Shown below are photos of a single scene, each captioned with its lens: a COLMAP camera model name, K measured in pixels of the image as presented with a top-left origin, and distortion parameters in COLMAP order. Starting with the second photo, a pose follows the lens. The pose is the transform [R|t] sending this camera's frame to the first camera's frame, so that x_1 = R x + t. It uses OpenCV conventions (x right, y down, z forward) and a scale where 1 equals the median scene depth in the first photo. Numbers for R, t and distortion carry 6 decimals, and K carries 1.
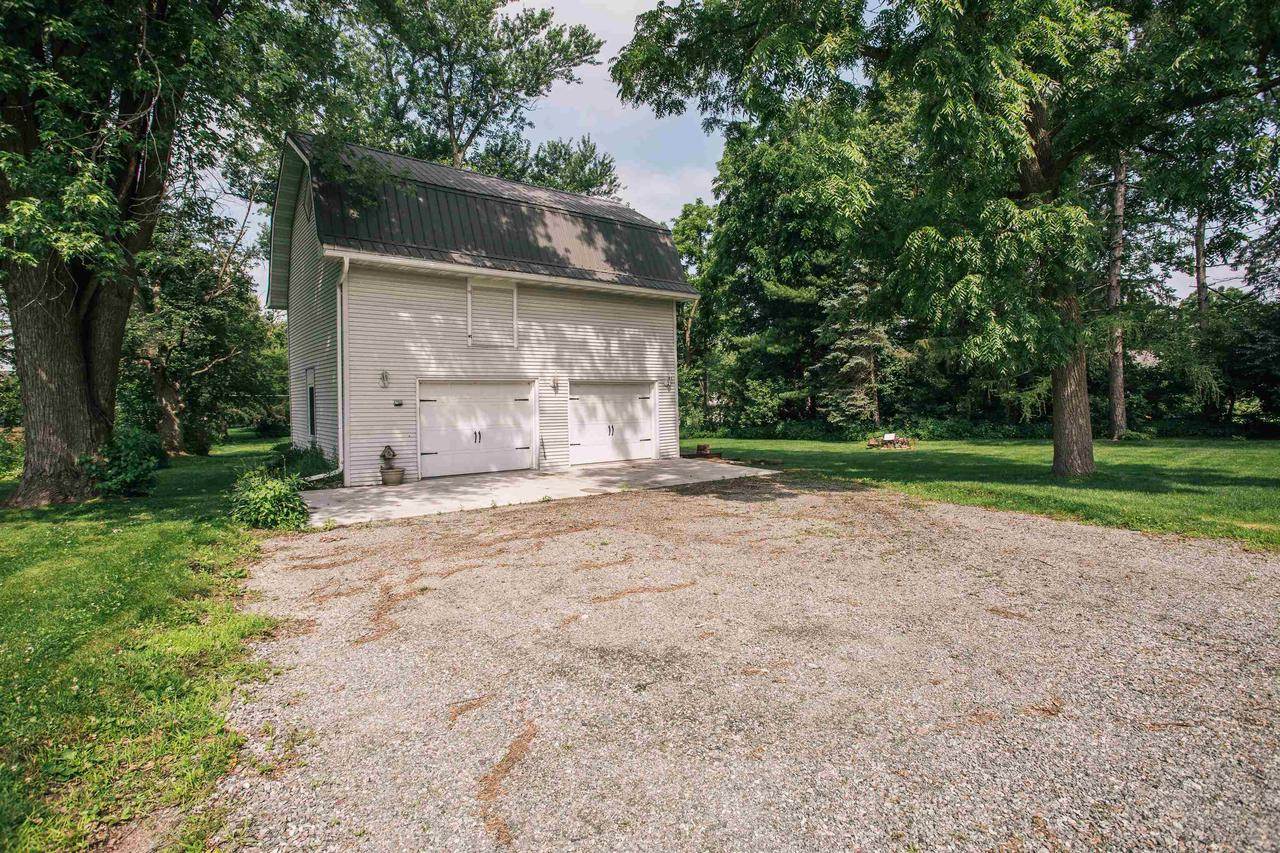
lens RADIAL K [[634.9, 0, 640.0], [0, 634.9, 426.5], [0, 0, 1]] dist [-0.044004, 0.000524]
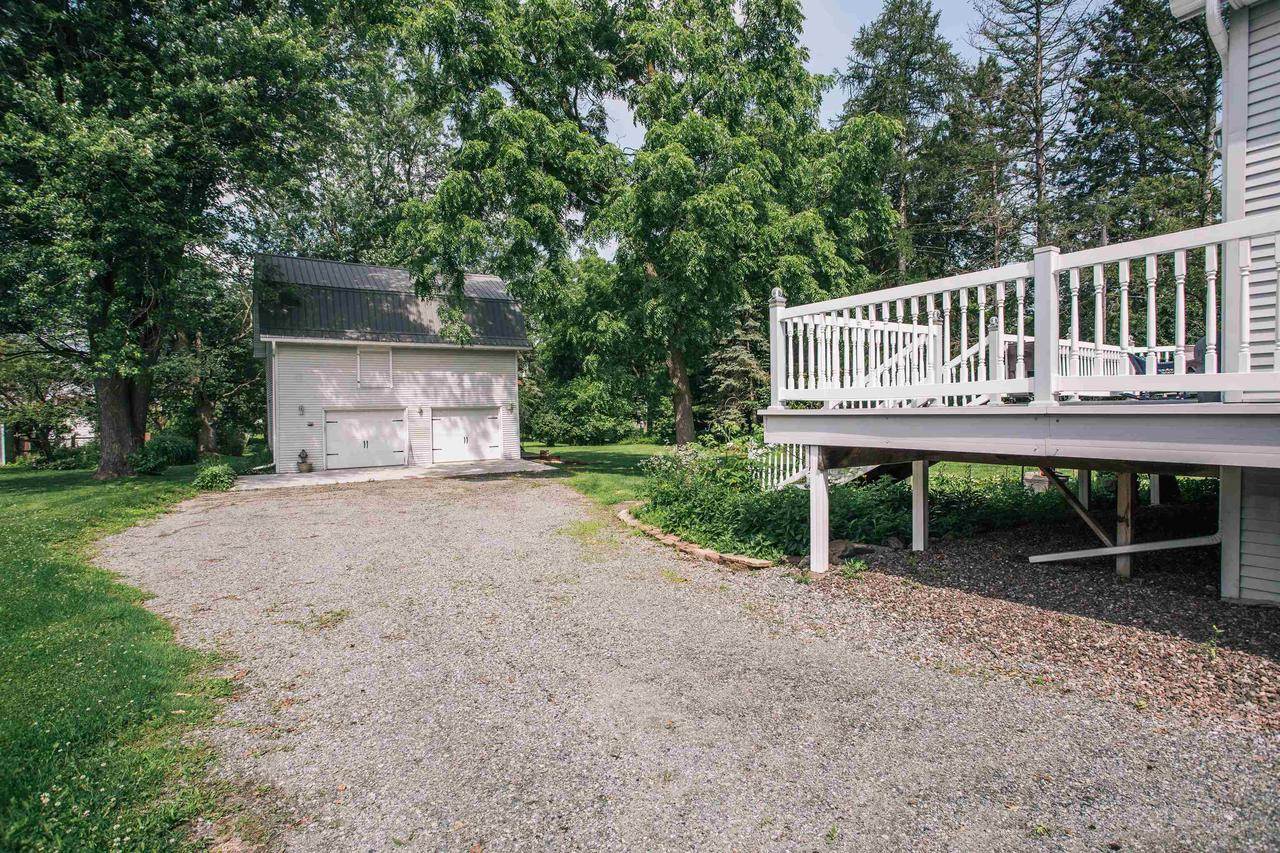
lens RADIAL K [[634.9, 0, 640.0], [0, 634.9, 426.5], [0, 0, 1]] dist [-0.044004, 0.000524]
pose [[0.996106, 0.001873, -0.088146, 0.527933], [-0.002393, 0.999980, -0.005797, -0.019030], [0.088134, 0.005985, 0.996091, -0.480874]]
